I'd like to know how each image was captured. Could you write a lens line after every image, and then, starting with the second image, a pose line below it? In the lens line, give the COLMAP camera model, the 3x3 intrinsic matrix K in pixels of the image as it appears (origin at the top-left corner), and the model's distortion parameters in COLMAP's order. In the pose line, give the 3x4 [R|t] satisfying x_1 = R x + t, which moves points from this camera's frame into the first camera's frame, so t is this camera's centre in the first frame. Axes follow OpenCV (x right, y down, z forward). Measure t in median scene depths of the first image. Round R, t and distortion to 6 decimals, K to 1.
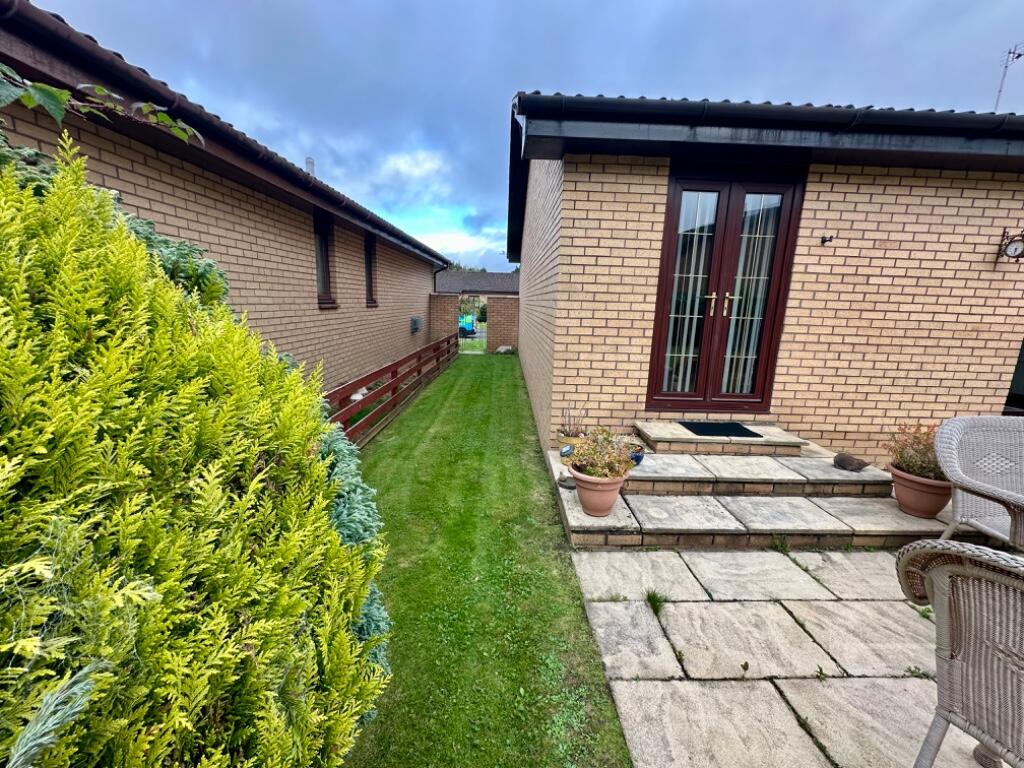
lens RADIAL K [[406.1, 0, 510.8], [0, 406.1, 382.6], [0, 0, 1]] dist [-0.002455, 0.000381]
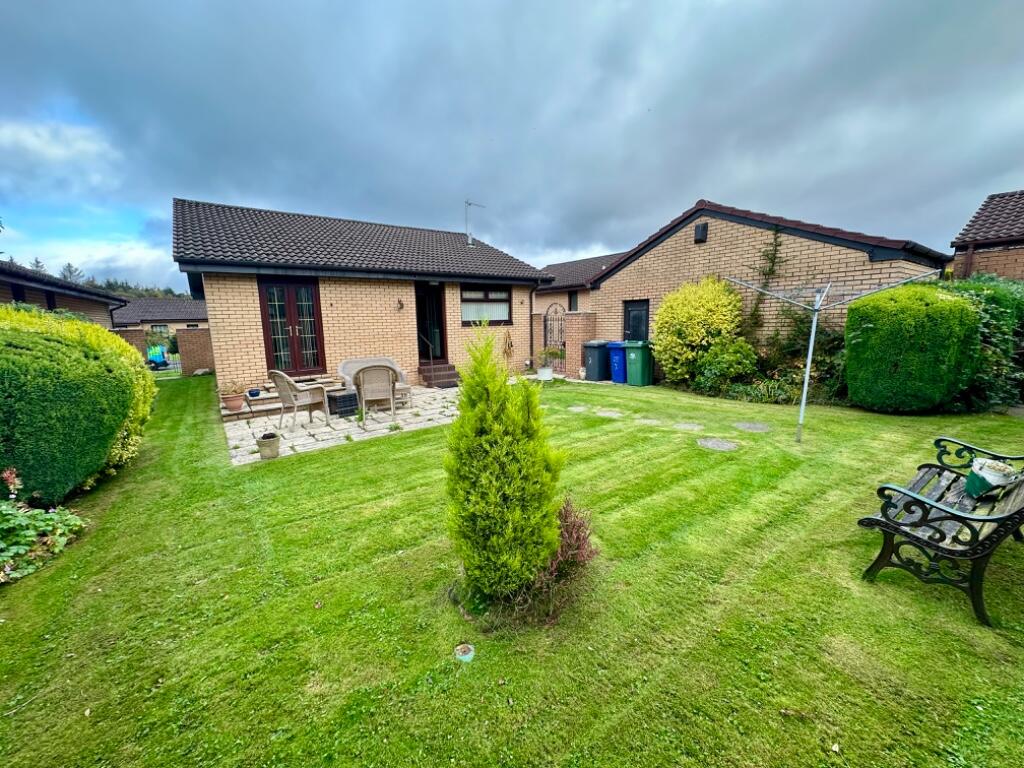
lens RADIAL K [[406.1, 0, 510.8], [0, 406.1, 382.6], [0, 0, 1]] dist [-0.002455, 0.000381]
pose [[0.811830, -0.140308, 0.566785, 0.087929], [0.163687, 0.986464, 0.009743, 0.180090], [-0.560480, 0.084866, 0.823808, -1.008804]]
